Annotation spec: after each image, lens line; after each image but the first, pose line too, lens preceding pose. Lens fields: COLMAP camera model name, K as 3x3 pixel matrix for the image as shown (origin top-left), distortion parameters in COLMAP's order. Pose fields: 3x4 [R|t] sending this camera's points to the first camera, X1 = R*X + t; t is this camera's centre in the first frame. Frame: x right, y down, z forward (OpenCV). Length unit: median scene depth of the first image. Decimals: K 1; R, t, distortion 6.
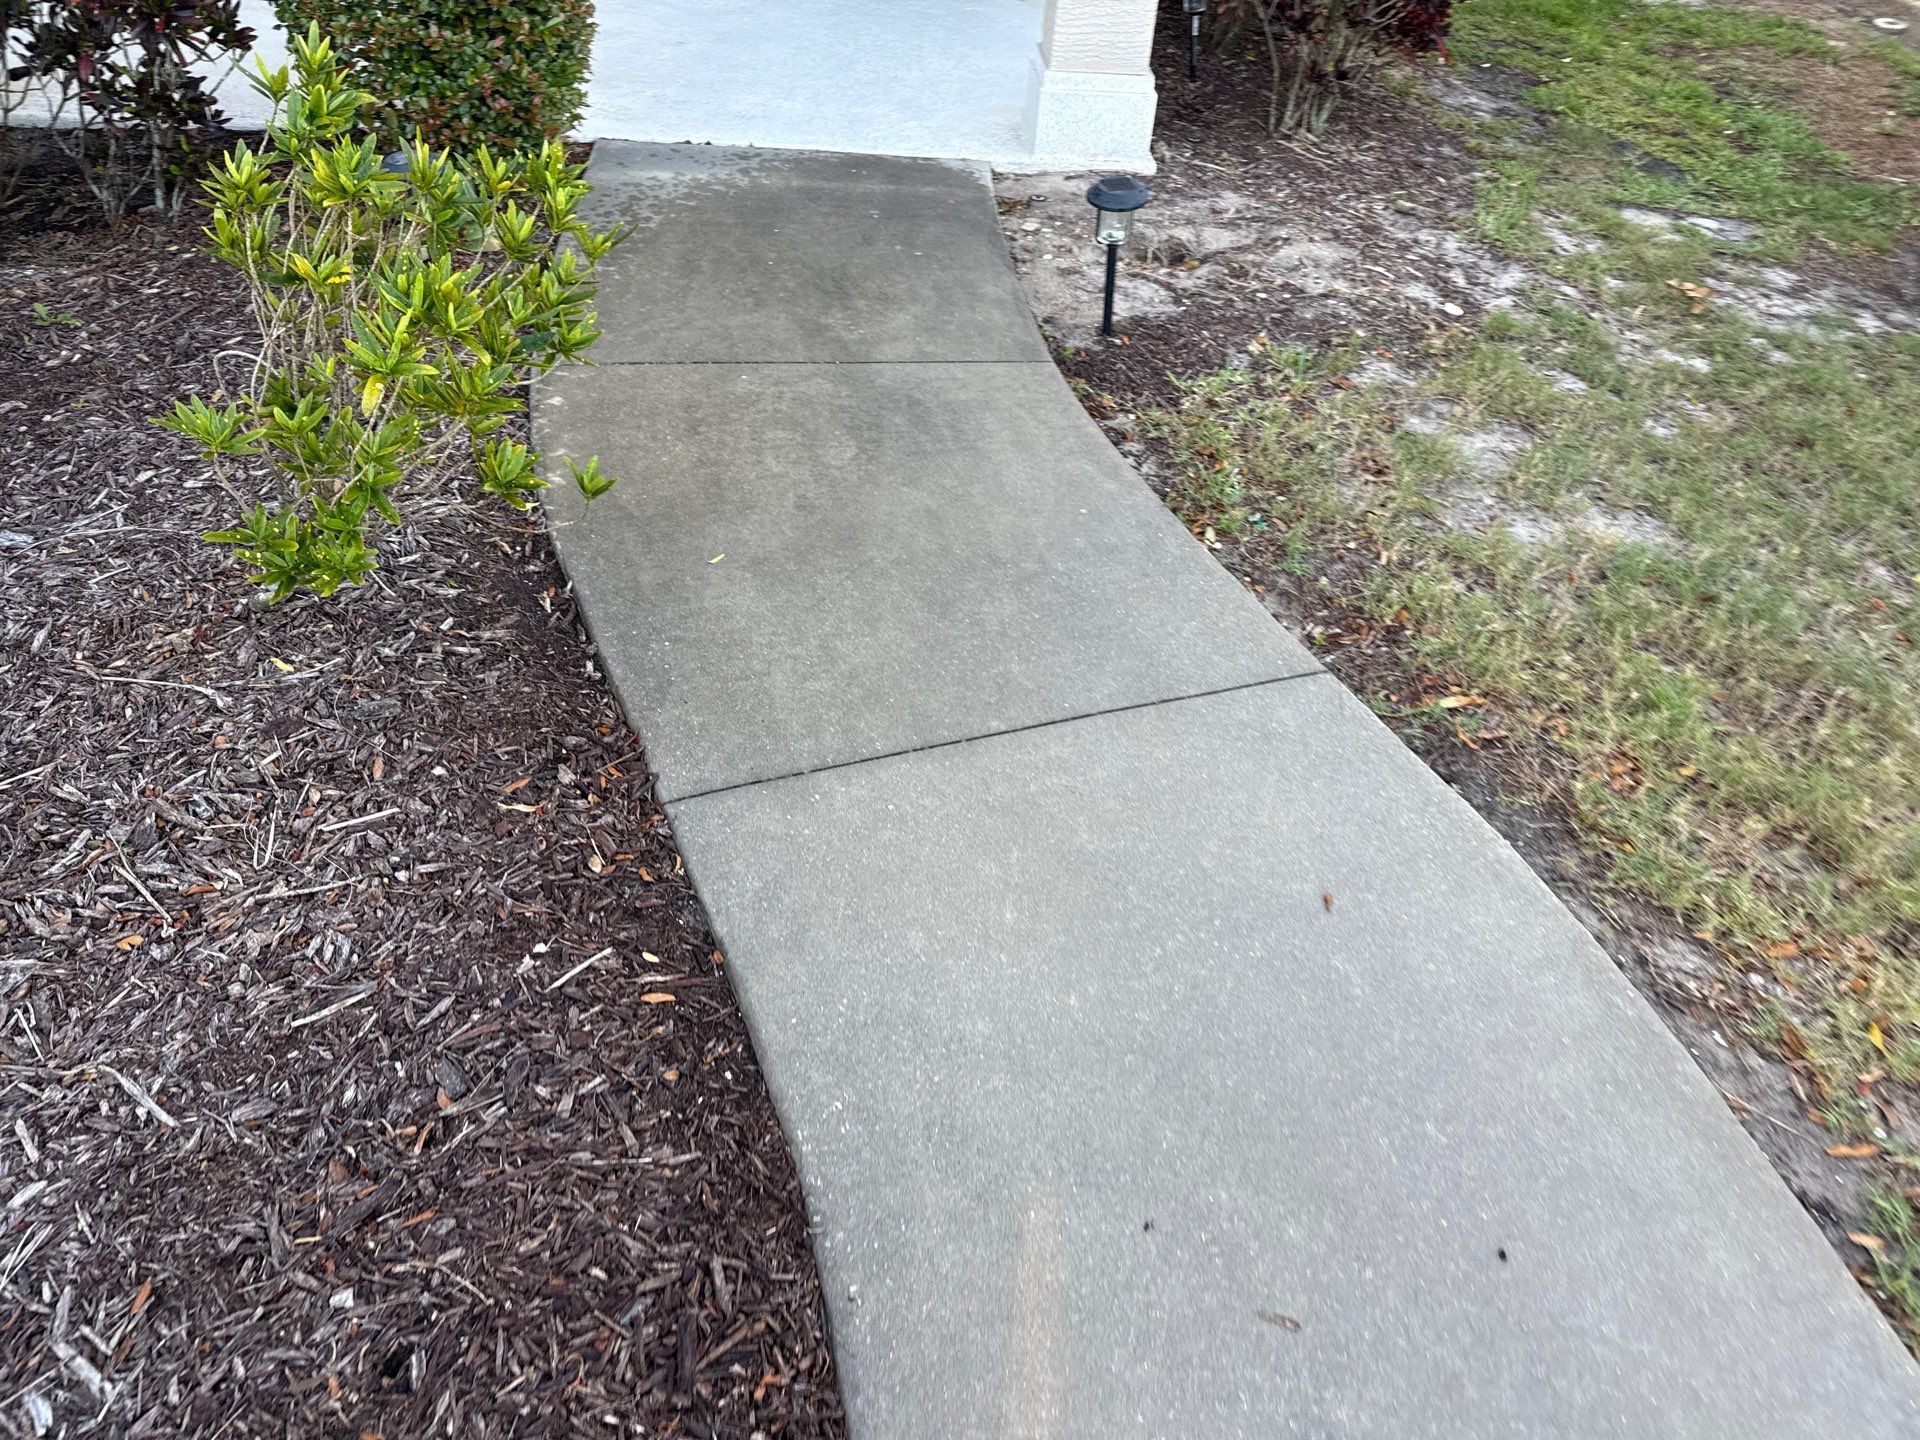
lens RADIAL K [[1361.6, 0, 959.6], [0, 1361.6, 726.1], [0, 0, 1]] dist [-0.001935, -0.002714]
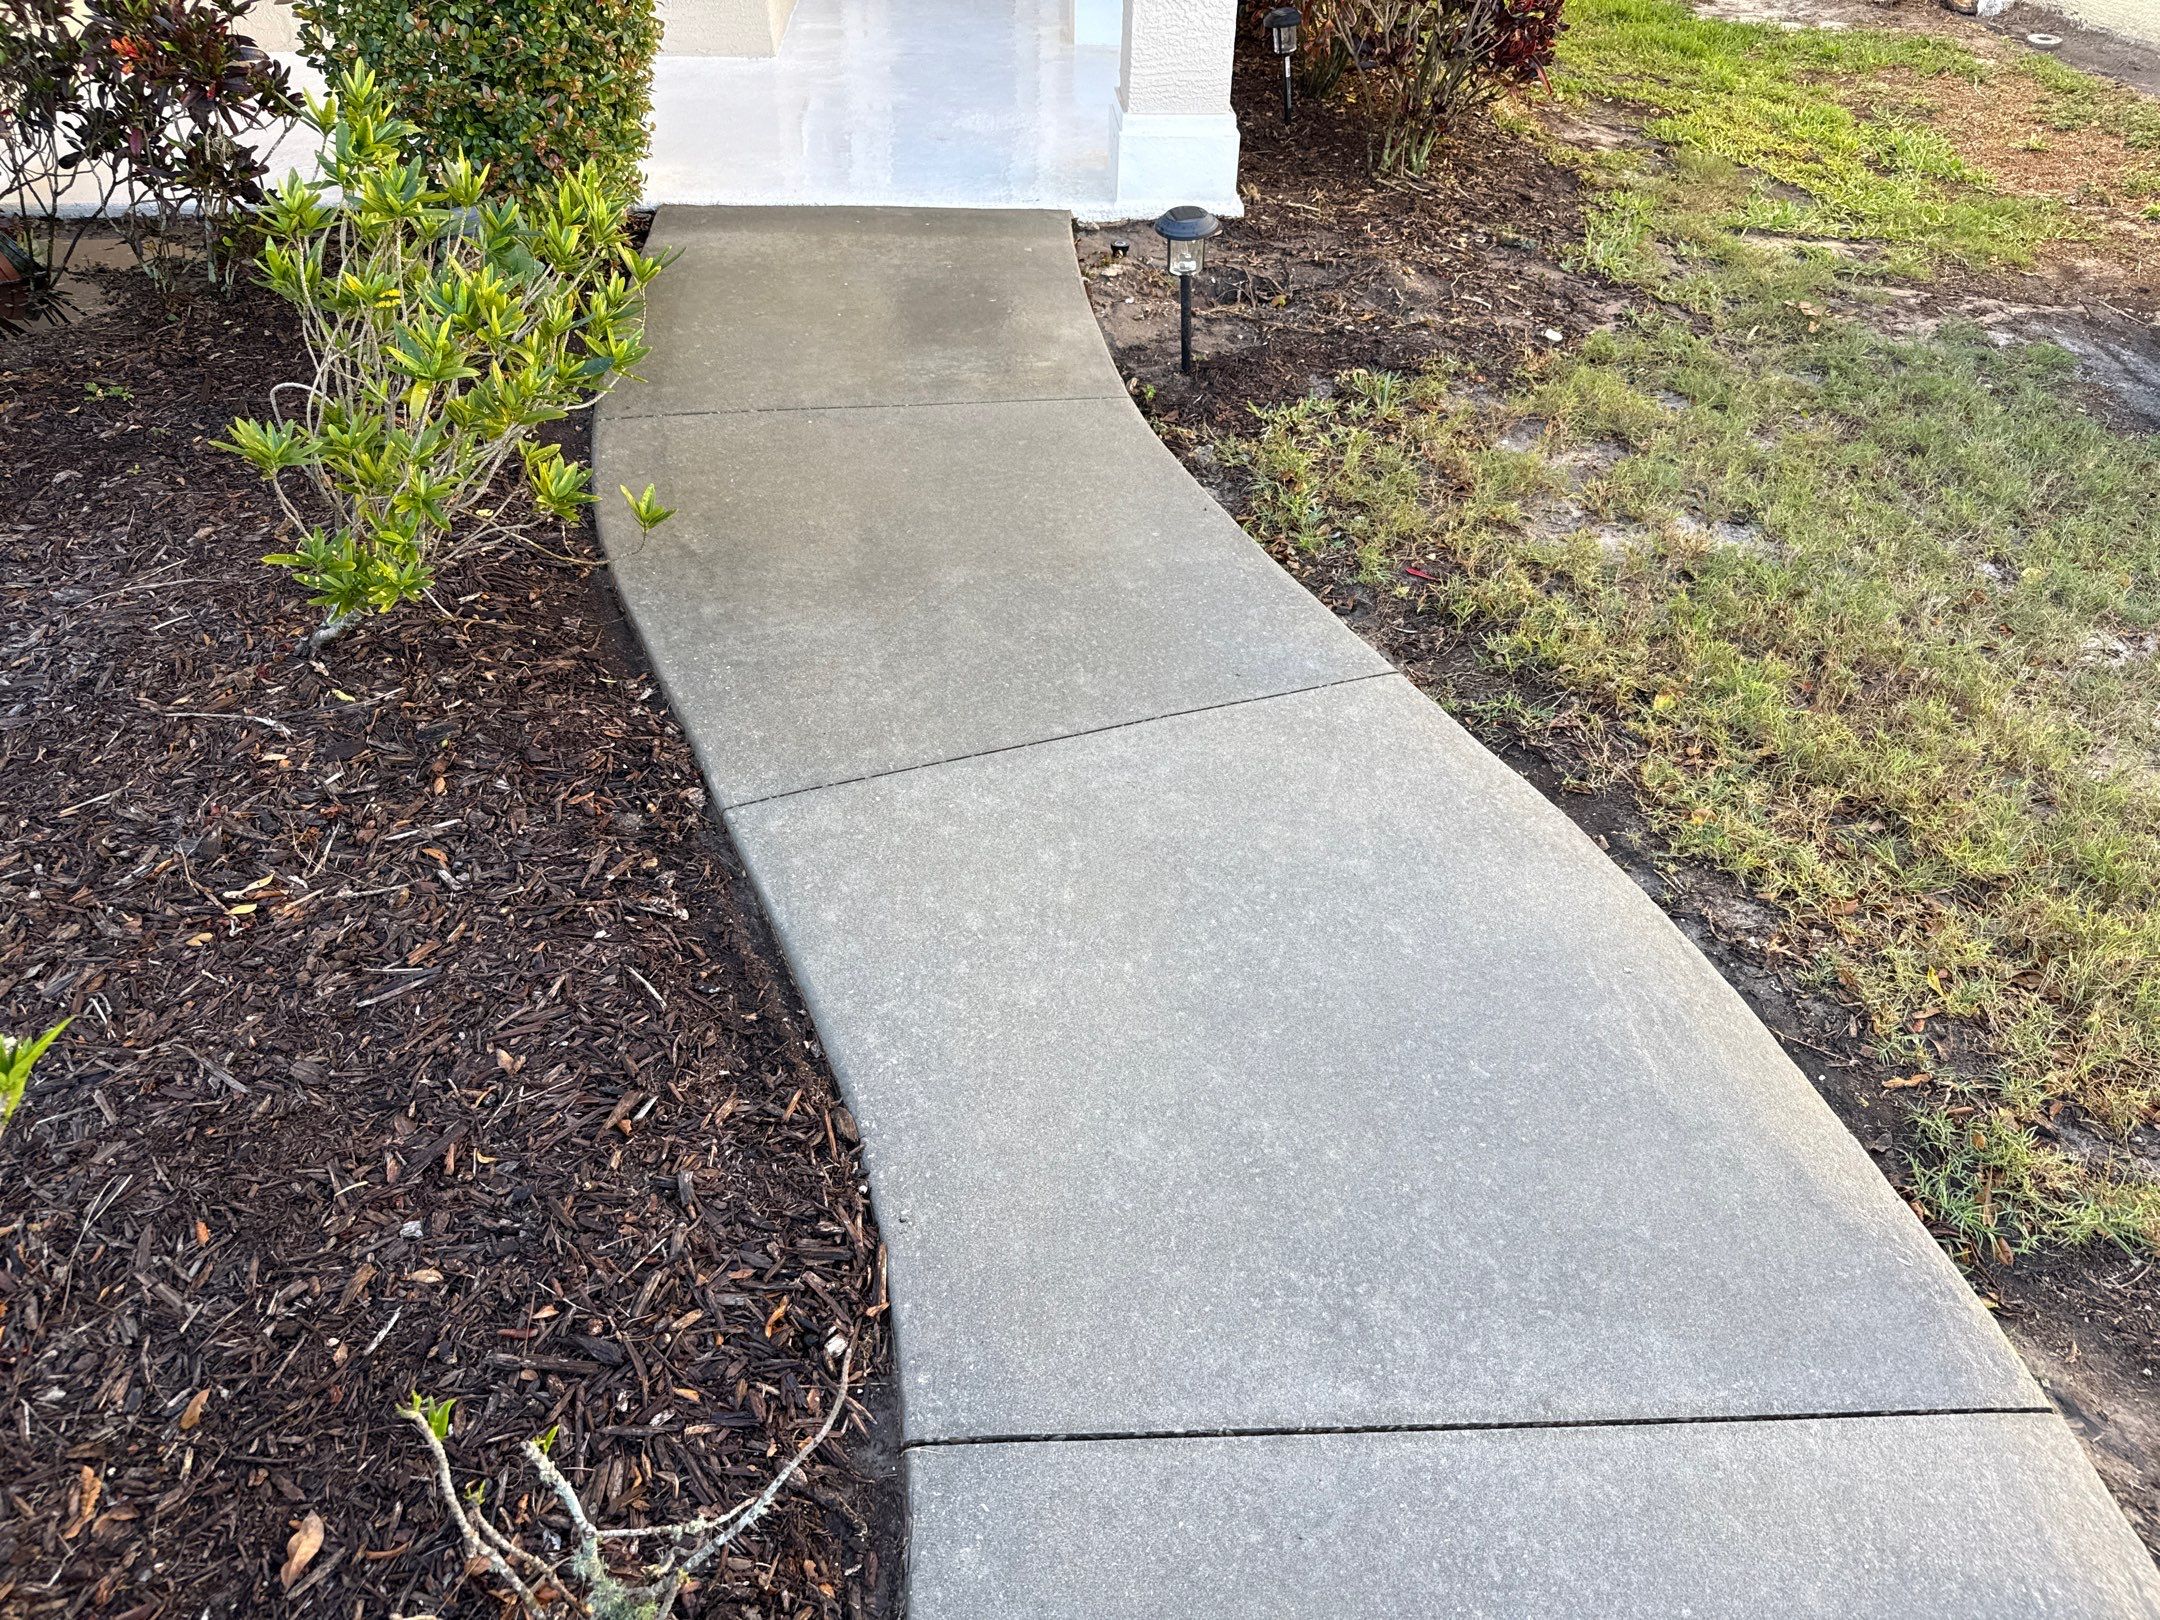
lens RADIAL K [[1841.0, 0, 1275.6], [0, 1841.0, 1100.4], [0, 0, 1]] dist [0.013048, -0.022704]
pose [[0.999105, -0.041856, -0.006038, 0.179826], [0.041603, 0.998440, -0.037235, 0.323202], [0.007587, 0.036950, 0.999288, -0.334539]]
